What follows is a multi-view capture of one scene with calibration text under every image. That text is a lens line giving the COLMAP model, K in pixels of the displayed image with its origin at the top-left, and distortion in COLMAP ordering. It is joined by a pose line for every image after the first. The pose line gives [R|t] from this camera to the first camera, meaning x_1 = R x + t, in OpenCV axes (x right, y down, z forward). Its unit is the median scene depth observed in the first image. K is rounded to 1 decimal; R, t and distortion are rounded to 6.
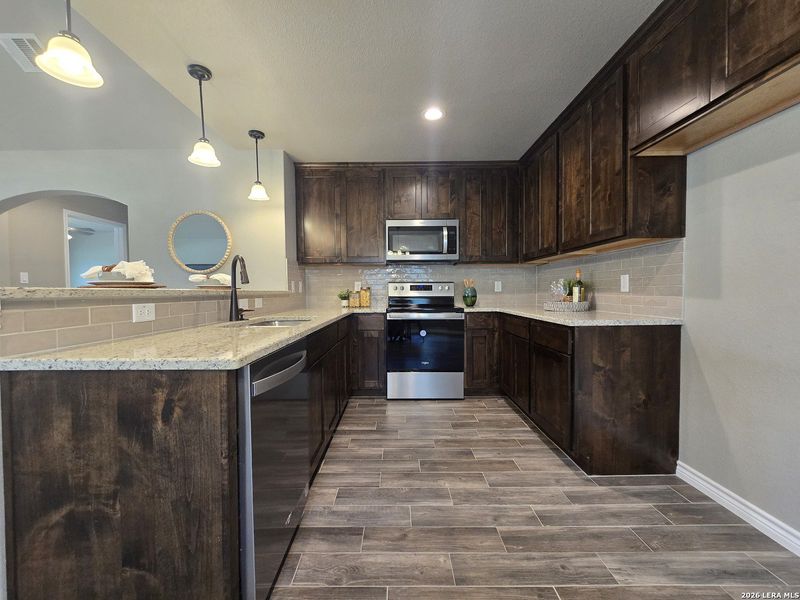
lens RADIAL K [[328.0, 0, 396.1], [0, 328.0, 301.6], [0, 0, 1]] dist [-0.002342, 0.000581]
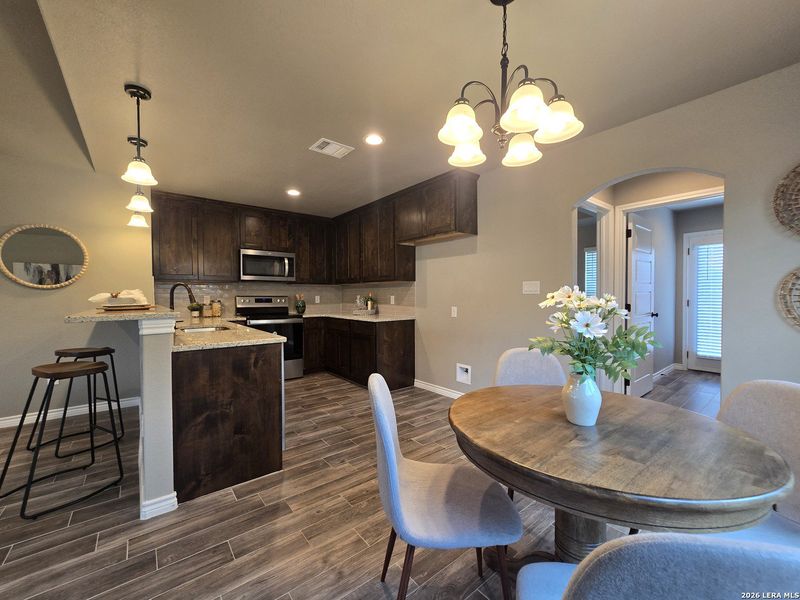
lens RADIAL K [[328.0, 0, 395.7], [0, 328.0, 302.4], [0, 0, 1]] dist [-0.002342, 0.000581]
pose [[0.782005, -0.008262, 0.623217, -0.644987], [0.017138, 0.999819, -0.008251, -0.029468], [-0.623036, 0.017133, 0.782005, -0.695126]]
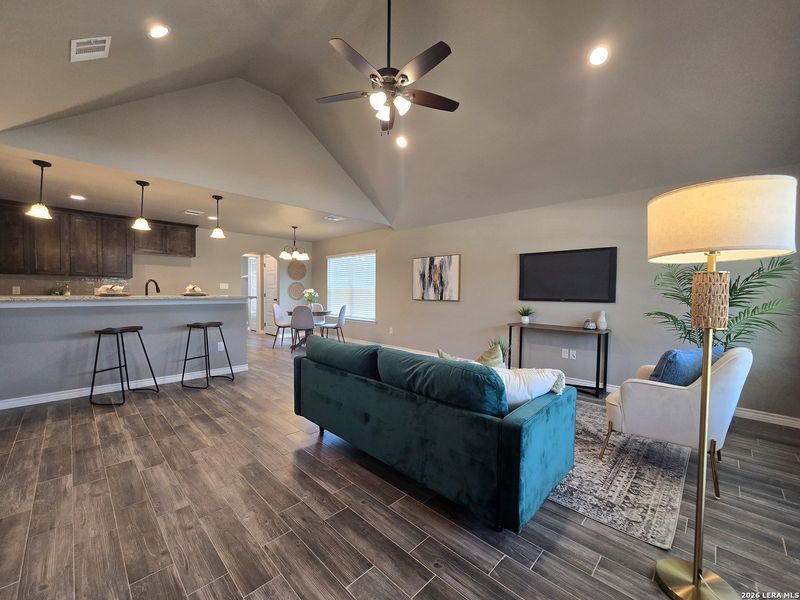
lens RADIAL K [[328.0, 0, 398.6], [0, 328.0, 301.9], [0, 0, 1]] dist [-0.002342, 0.000581]
pose [[-0.711935, -0.022218, 0.701894, -3.198717], [0.017682, 0.998615, 0.049545, -0.072006], [-0.702023, 0.047684, -0.710556, 1.413791]]
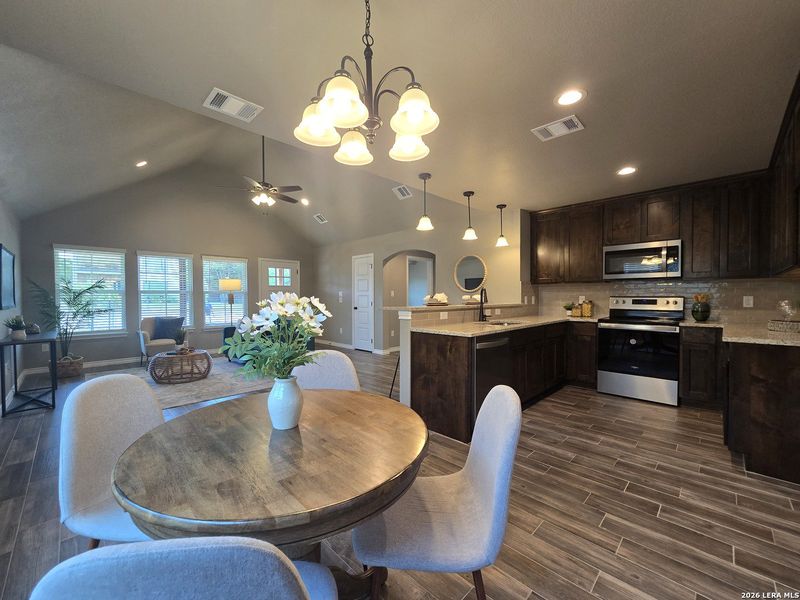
lens RADIAL K [[328.0, 0, 398.3], [0, 328.0, 301.8], [0, 0, 1]] dist [-0.002342, 0.000581]
pose [[0.712409, 0.016101, -0.701580, 0.511659], [-0.023661, 0.999719, -0.001084, -0.041923], [0.701365, 0.017372, 0.712590, -0.716518]]
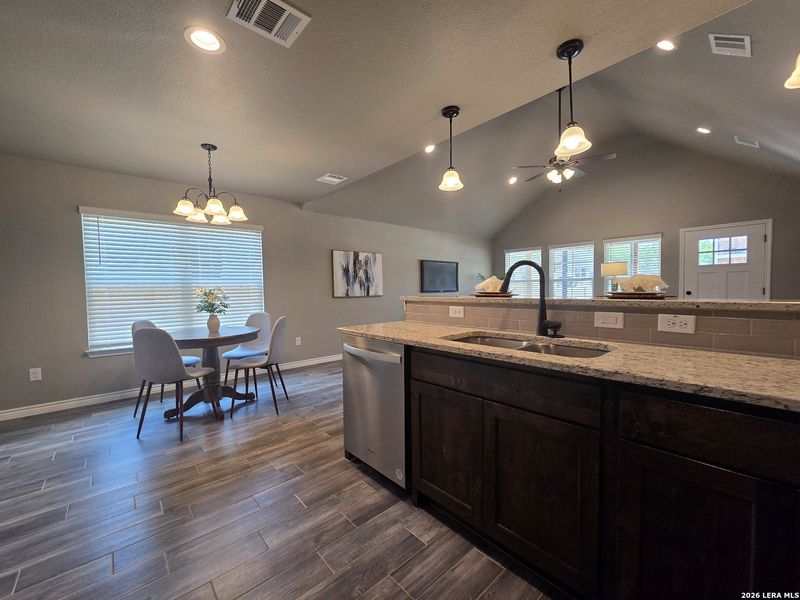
lens RADIAL K [[328.0, 0, 397.1], [0, 328.0, 299.8], [0, 0, 1]] dist [-0.002342, 0.000581]
pose [[-0.747060, 0.042152, -0.663419, 0.378162], [-0.001183, 0.997902, 0.064736, -0.093598], [0.664756, 0.049146, -0.745443, 1.451383]]
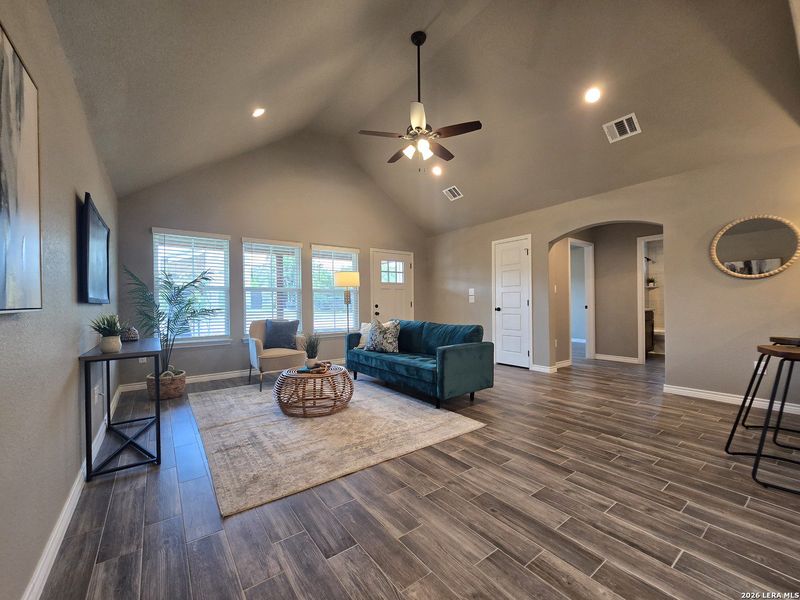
lens RADIAL K [[328.0, 0, 398.4], [0, 328.0, 301.9], [0, 0, 1]] dist [-0.002342, 0.000581]
pose [[0.599644, -0.003982, -0.800257, -0.743693], [-0.018271, 0.999659, -0.018665, 0.045319], [0.800058, 0.025814, 0.599367, -0.785213]]
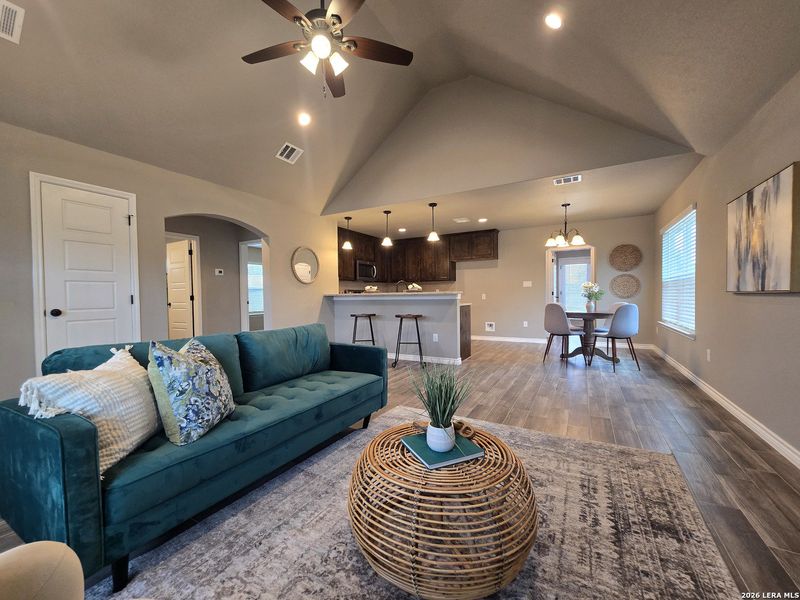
lens RADIAL K [[328.0, 0, 396.7], [0, 328.0, 303.1], [0, 0, 1]] dist [-0.002342, 0.000581]
pose [[0.488424, -0.019448, 0.872389, -3.077252], [0.037978, 0.999278, 0.001014, 0.051861], [-0.871779, 0.032637, 0.488810, -0.377651]]
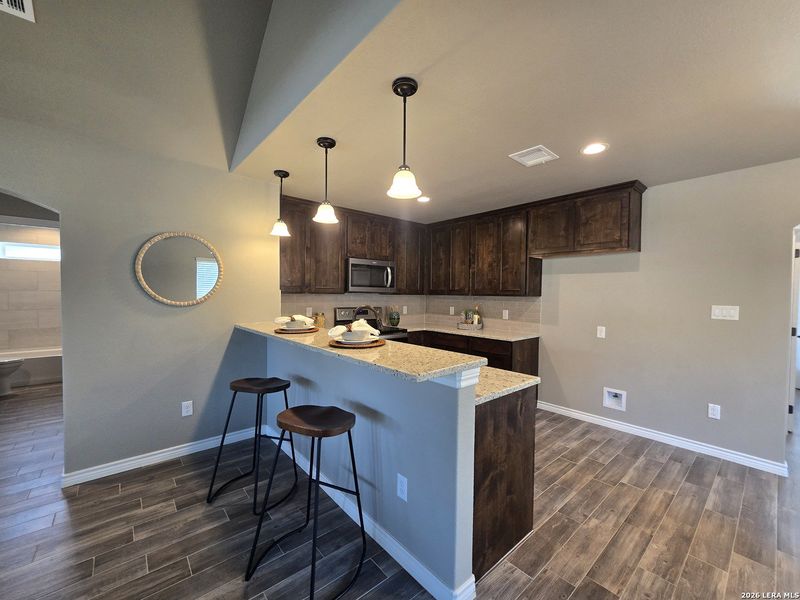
lens RADIAL K [[328.0, 0, 395.1], [0, 328.0, 303.3], [0, 0, 1]] dist [-0.002342, 0.000581]
pose [[0.759971, -0.003260, 0.649949, -1.216188], [0.003117, 0.999994, 0.001371, -0.151480], [-0.649950, 0.000984, 0.759977, -0.015317]]
